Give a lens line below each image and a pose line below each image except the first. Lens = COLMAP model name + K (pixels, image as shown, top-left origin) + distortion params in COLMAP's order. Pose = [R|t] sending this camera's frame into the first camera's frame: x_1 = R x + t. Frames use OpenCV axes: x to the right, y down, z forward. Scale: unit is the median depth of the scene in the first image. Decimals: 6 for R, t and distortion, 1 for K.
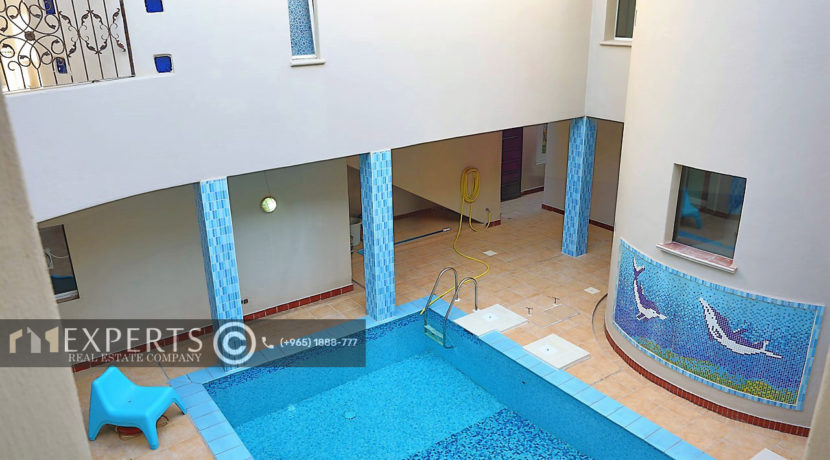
lens RADIAL K [[646.6, 0, 415.0], [0, 646.6, 230.0], [0, 0, 1]] dist [0.005232, 0.002878]
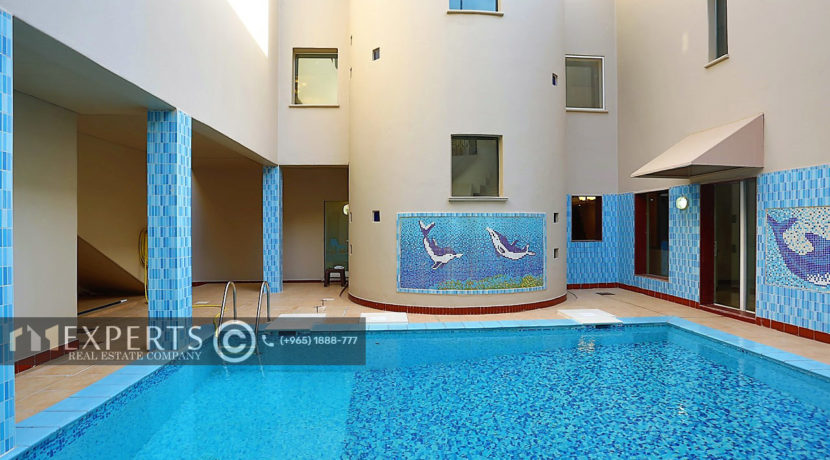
lens RADIAL K [[429.5, 0, 415.0], [0, 429.5, 230.0], [0, 0, 1]] dist [-0.066981, 0.028166]
pose [[0.524070, 0.001098, 0.851675, -0.387192], [0.291603, 0.939327, -0.180646, 0.215246], [-0.800199, 0.343022, 0.491952, 0.634309]]
